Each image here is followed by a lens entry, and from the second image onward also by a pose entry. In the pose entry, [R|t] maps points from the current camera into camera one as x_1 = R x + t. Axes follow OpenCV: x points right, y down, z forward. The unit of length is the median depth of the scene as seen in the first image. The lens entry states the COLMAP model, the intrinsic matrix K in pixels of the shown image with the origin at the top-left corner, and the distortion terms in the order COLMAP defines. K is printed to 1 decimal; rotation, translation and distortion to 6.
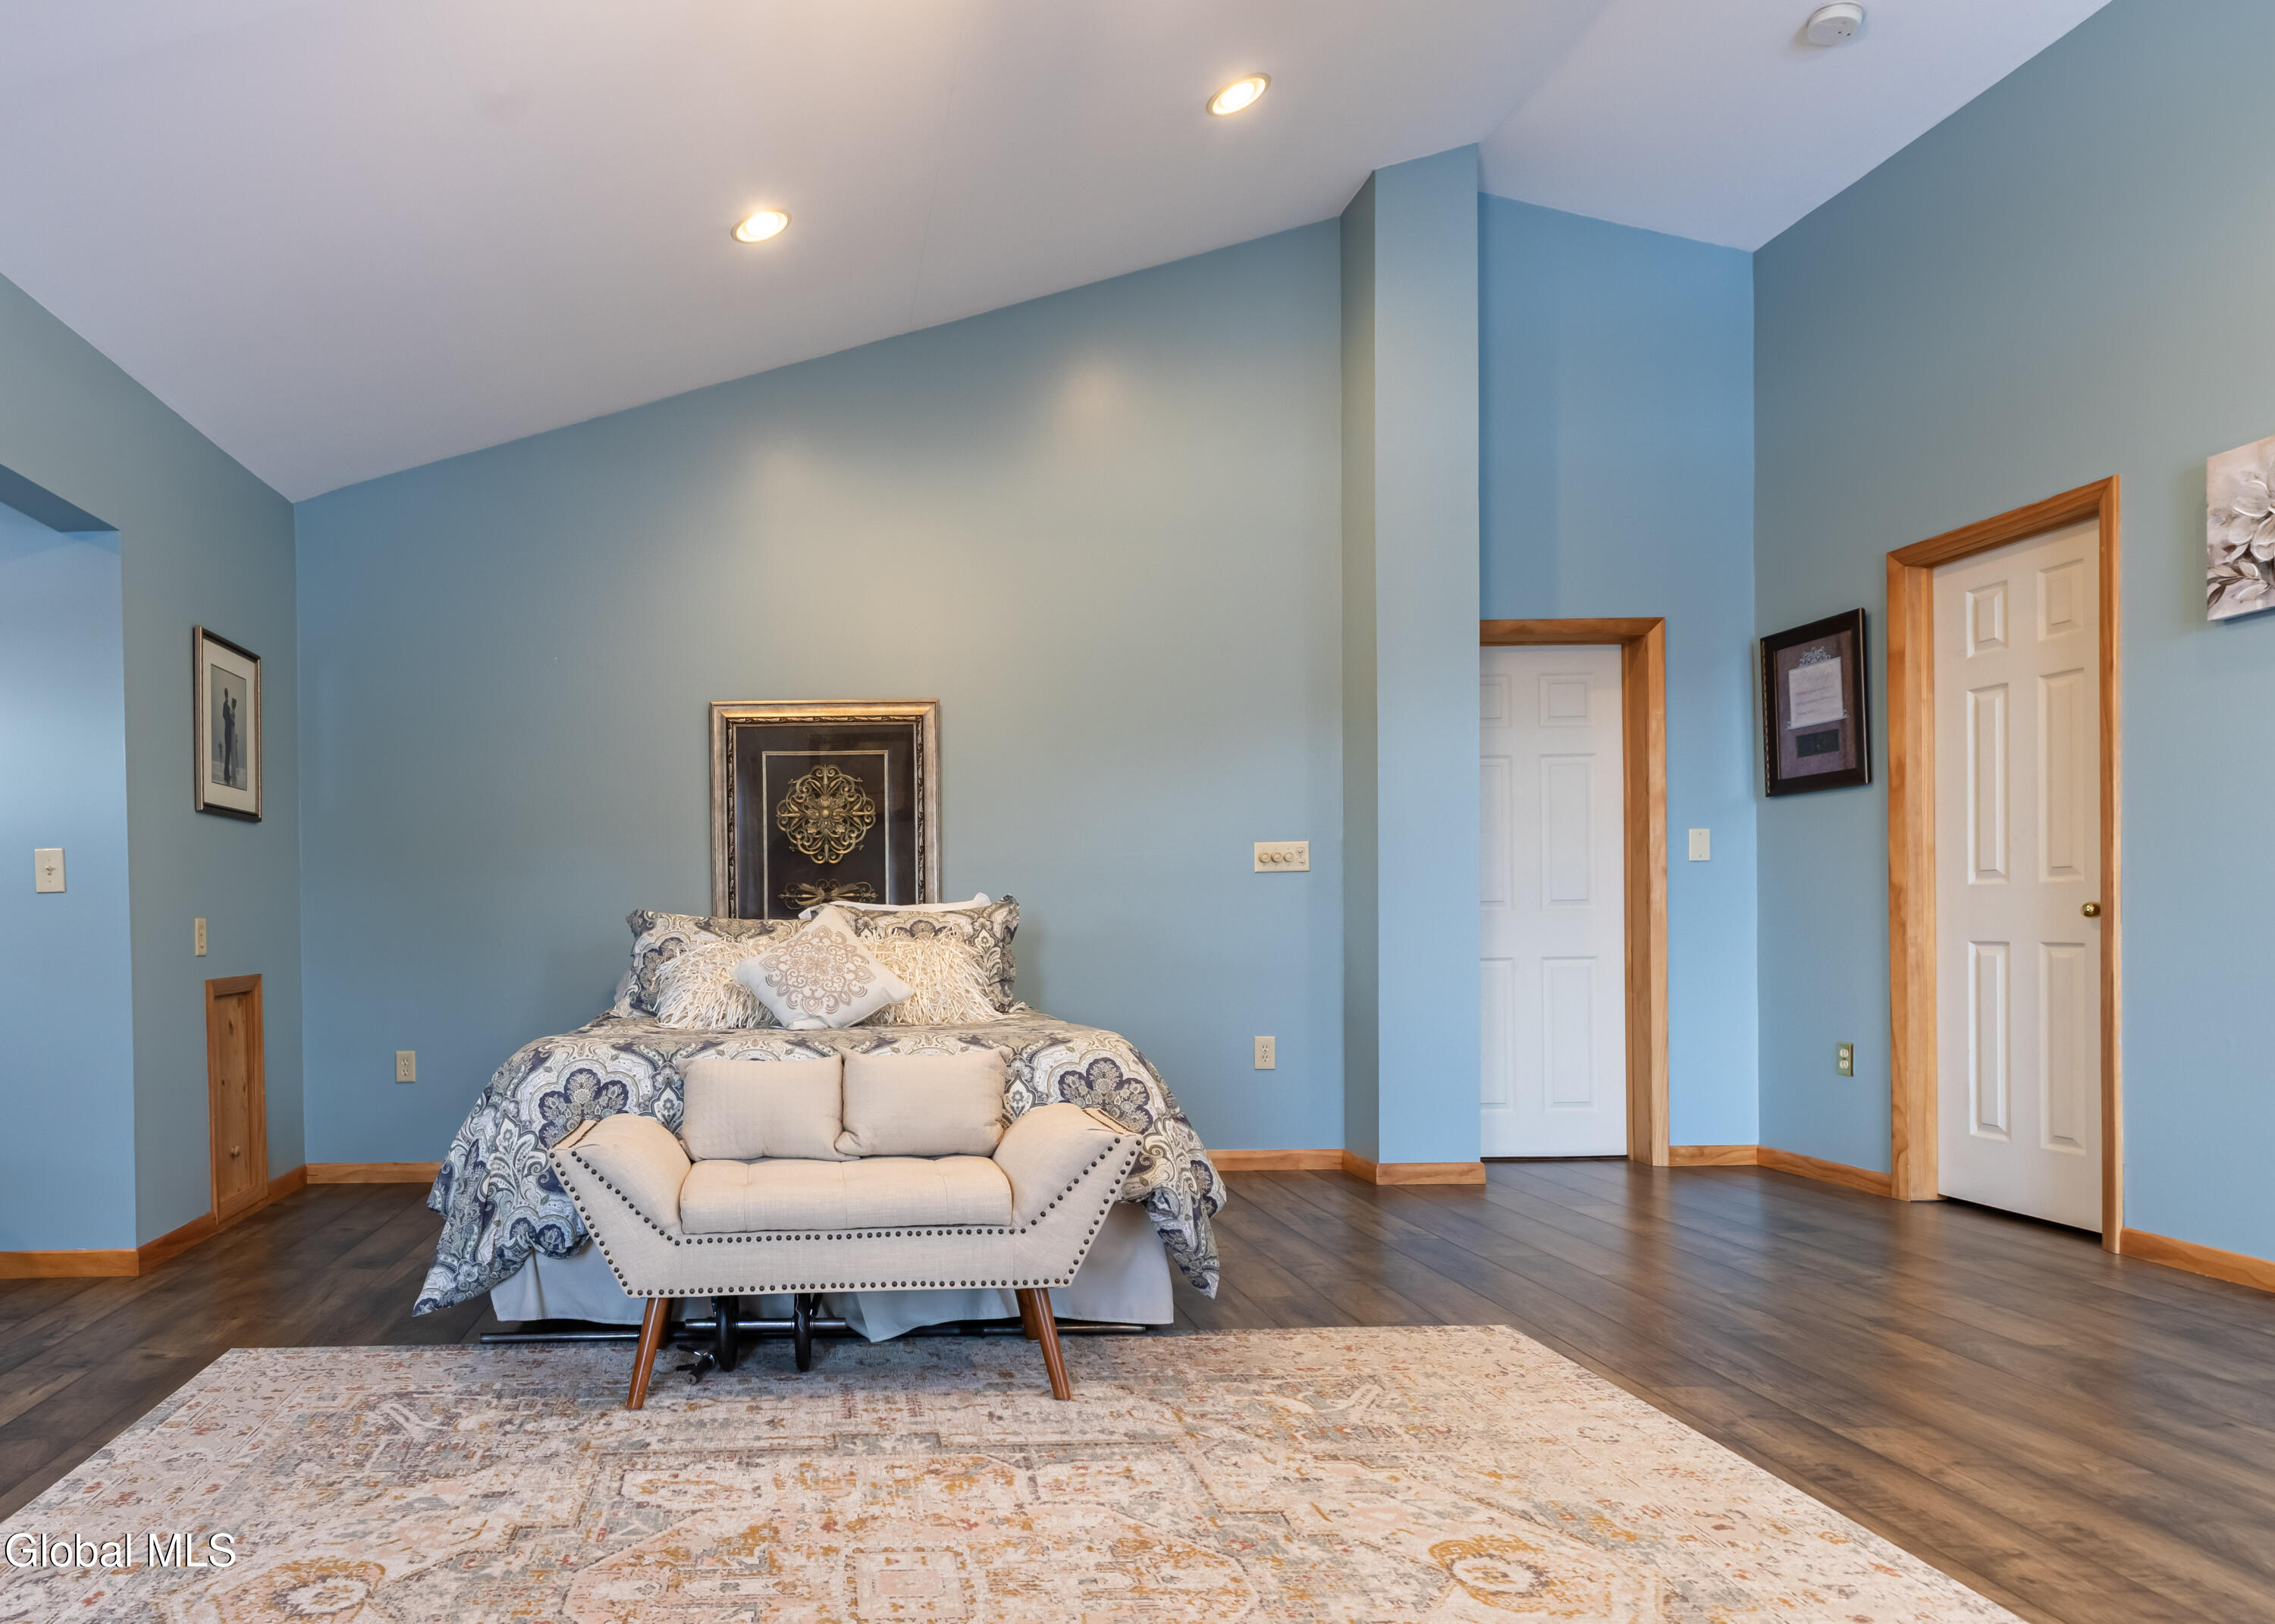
lens RADIAL K [[1377.8, 0, 850.8], [0, 1377.8, 930.7], [0, 0, 1]] dist [0.004537, 0.000493]
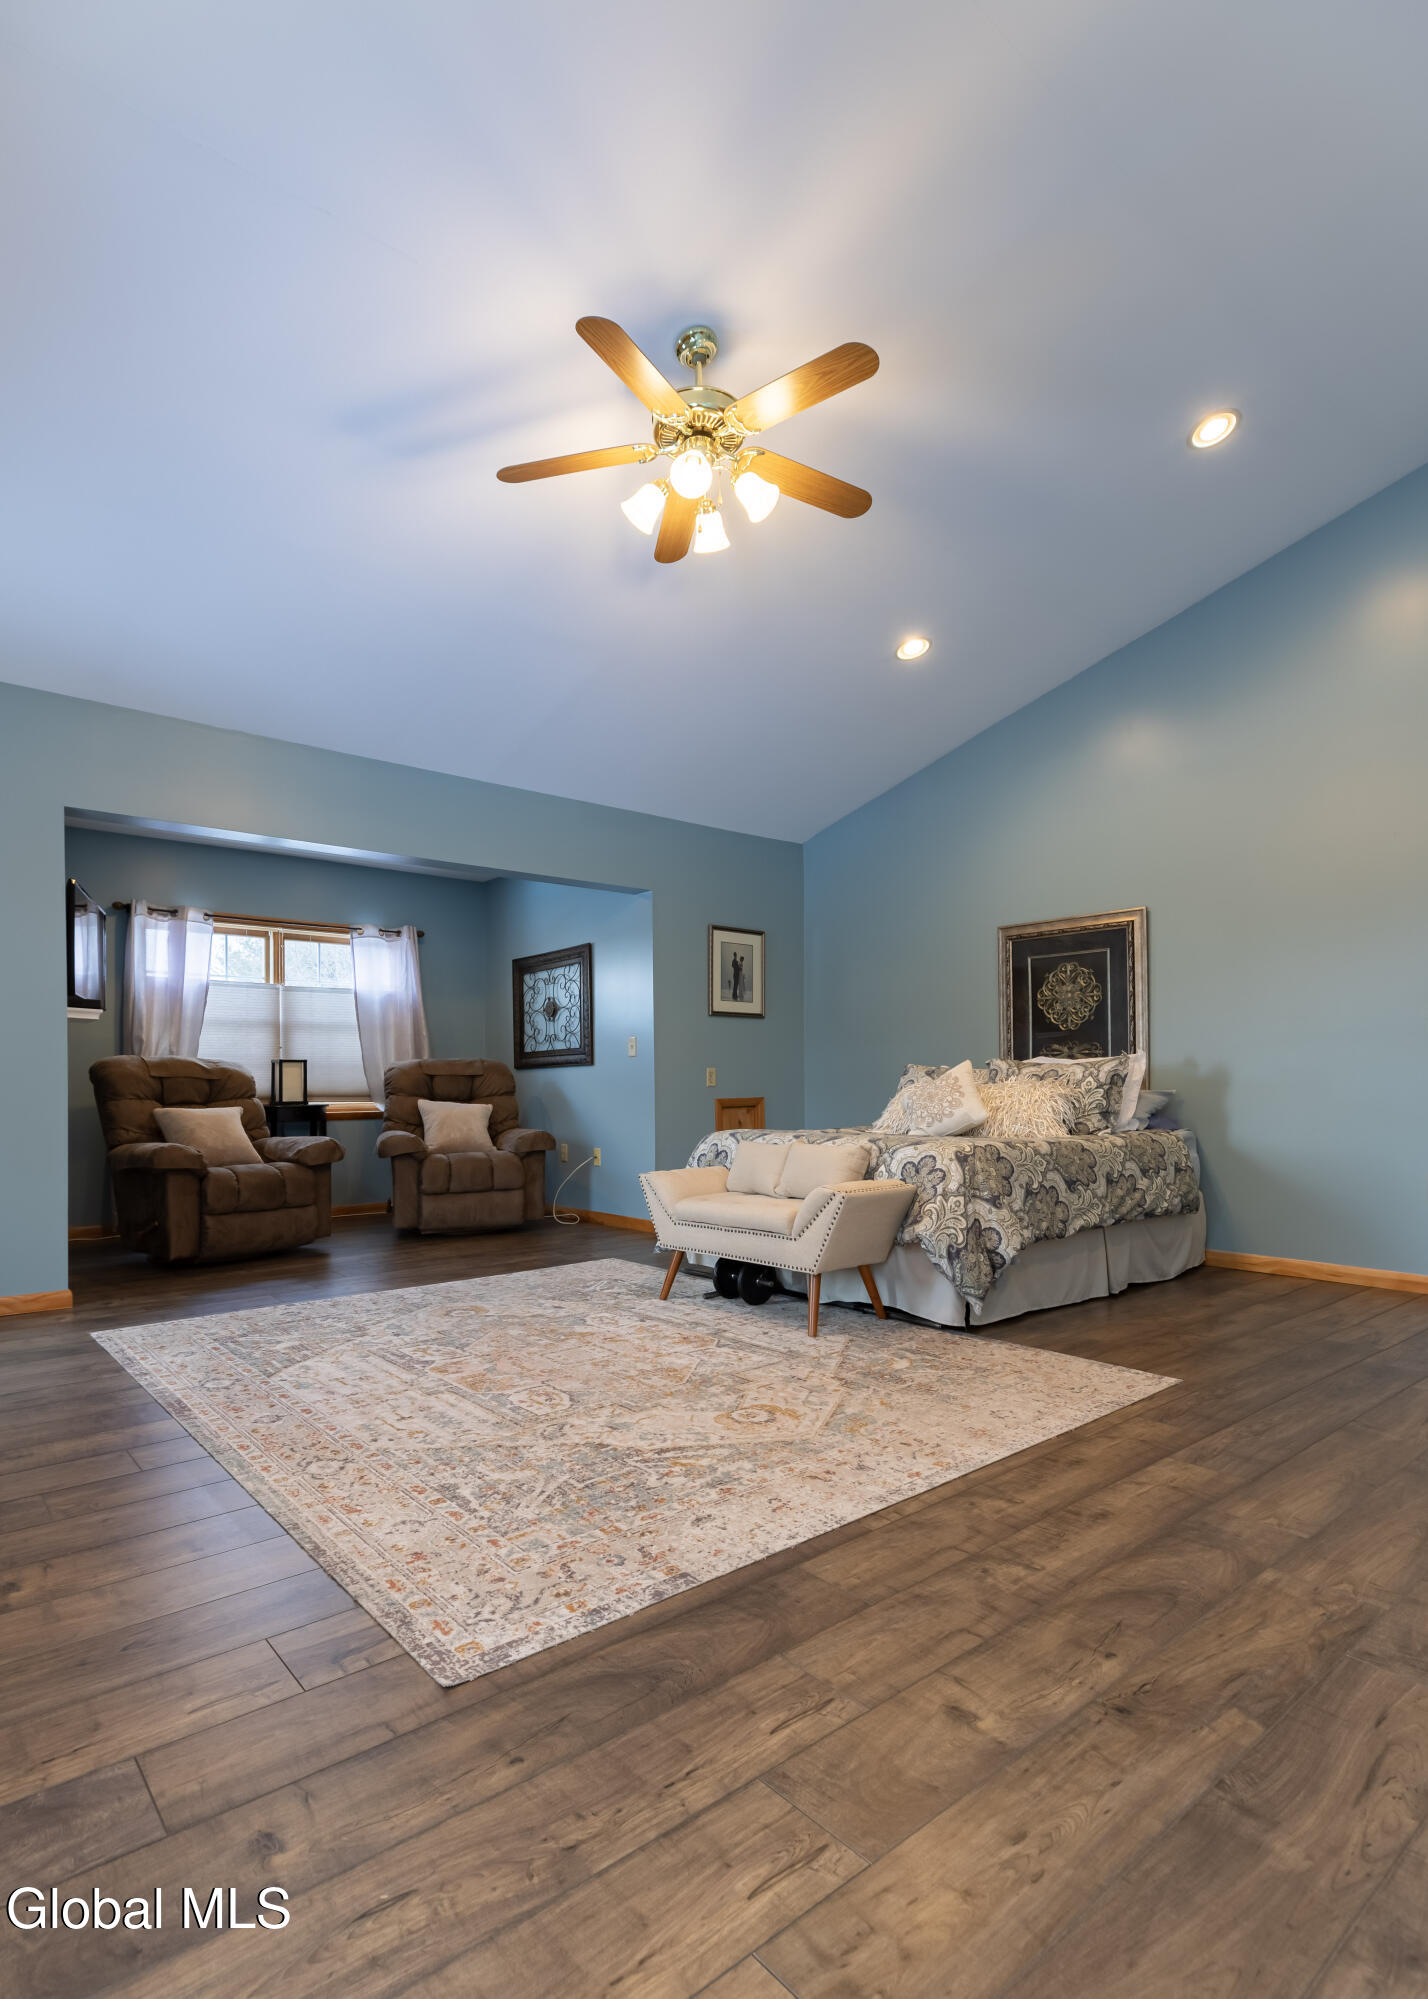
lens RADIAL K [[1038.5, 0, 711.7], [0, 1038.5, 1072.6], [0, 0, 1]] dist [0.001044, -0.000434]
pose [[0.640762, 0.003348, -0.767732, 0.672089], [-0.006074, 0.999981, -0.000709, -0.001339], [0.767715, 0.005118, 0.640771, 0.019002]]
